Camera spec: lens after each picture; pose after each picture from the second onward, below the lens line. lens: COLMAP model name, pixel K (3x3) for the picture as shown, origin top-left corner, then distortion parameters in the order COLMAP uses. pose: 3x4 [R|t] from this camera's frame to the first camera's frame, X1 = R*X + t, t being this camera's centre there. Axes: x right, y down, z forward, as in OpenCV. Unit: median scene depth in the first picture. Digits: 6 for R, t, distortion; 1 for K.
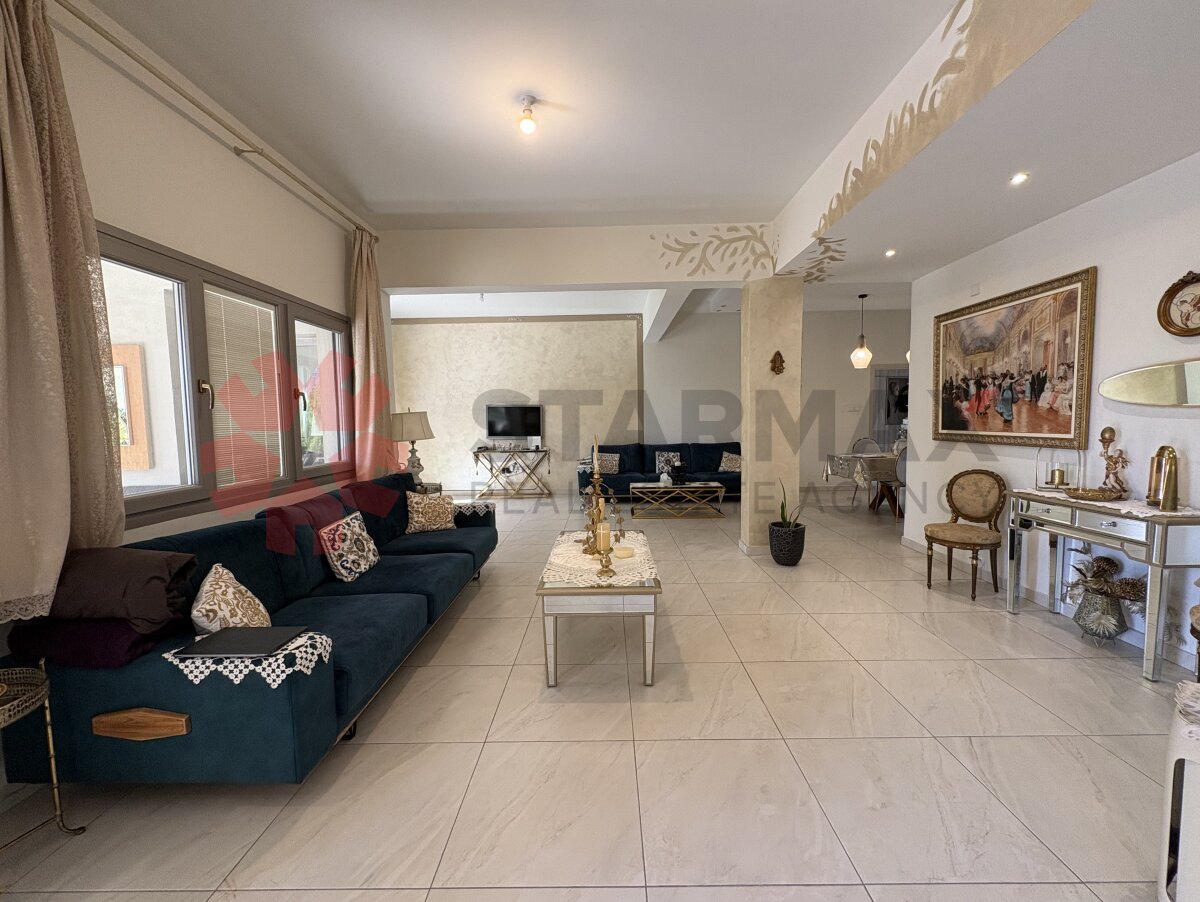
lens RADIAL K [[480.3, 0, 602.5], [0, 480.3, 453.3], [0, 0, 1]] dist [0.000035, -0.000092]
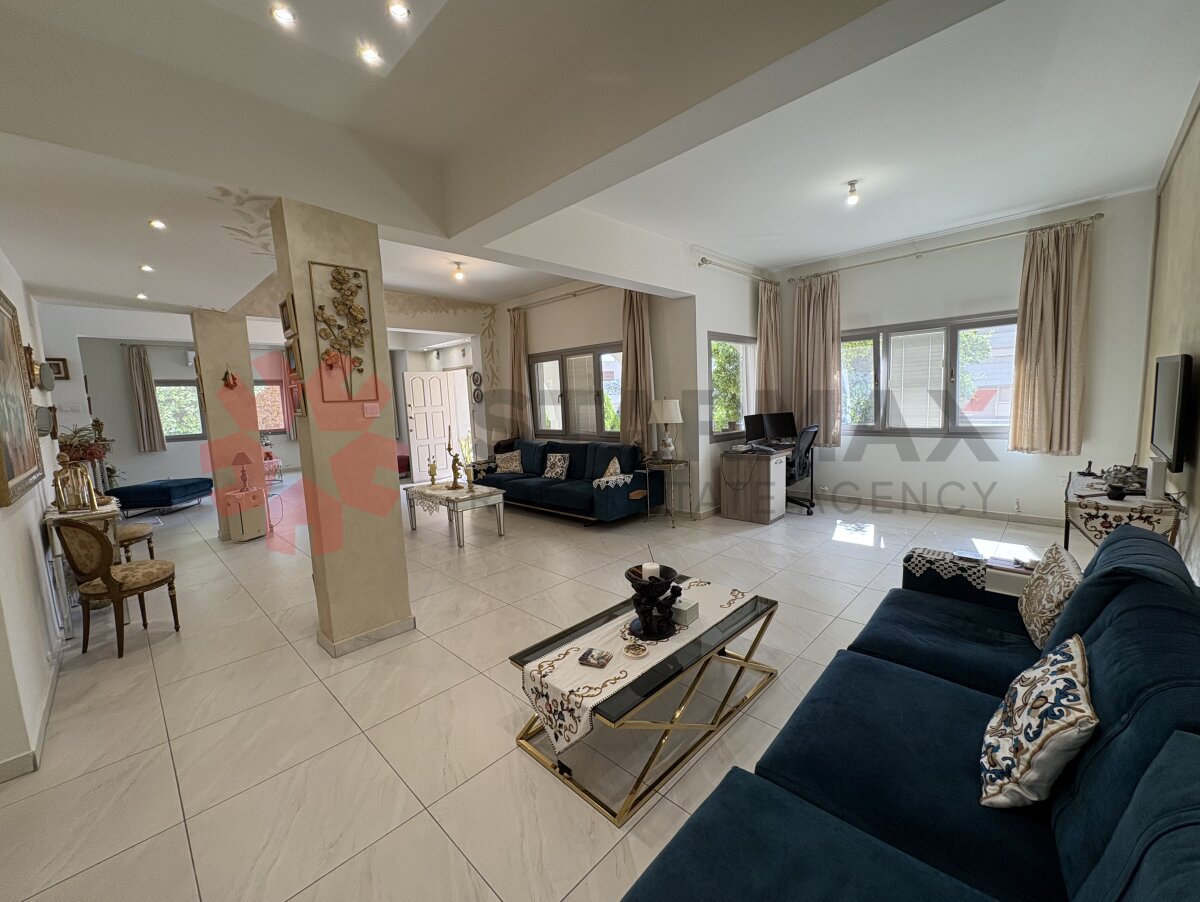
lens RADIAL K [[480.3, 0, 599.5], [0, 480.3, 451.1], [0, 0, 1]] dist [0.000035, -0.000092]
pose [[-0.689452, 0.123601, -0.713707, 0.731596], [-0.000938, 0.985180, 0.171521, -0.204860], [0.724331, 0.118925, -0.679119, 2.138500]]
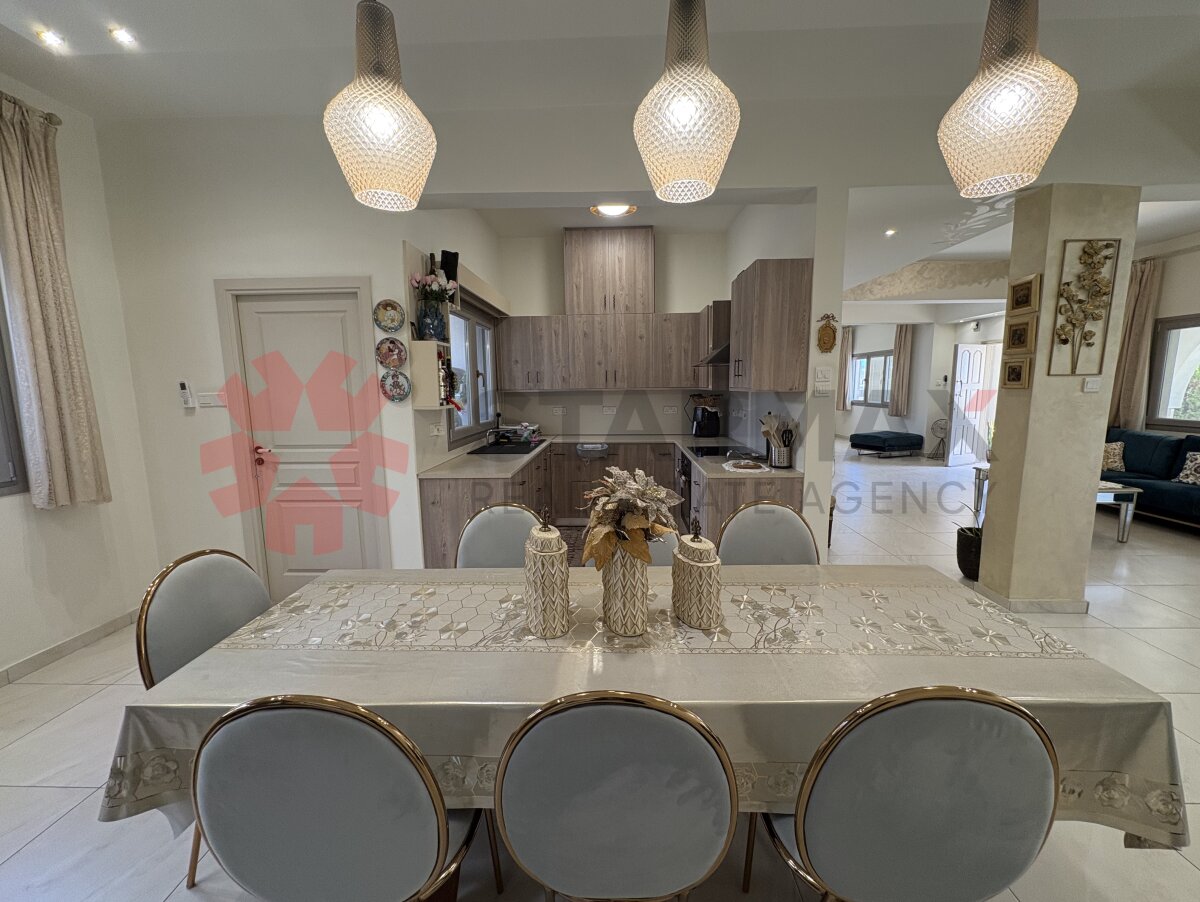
lens RADIAL K [[480.3, 0, 608.2], [0, 480.3, 451.3], [0, 0, 1]] dist [0.000035, -0.000092]
pose [[-0.999468, 0.024541, 0.021471, 1.168643], [0.028476, 0.977711, 0.208018, -0.213726], [-0.015888, 0.208518, -0.977889, 2.118908]]
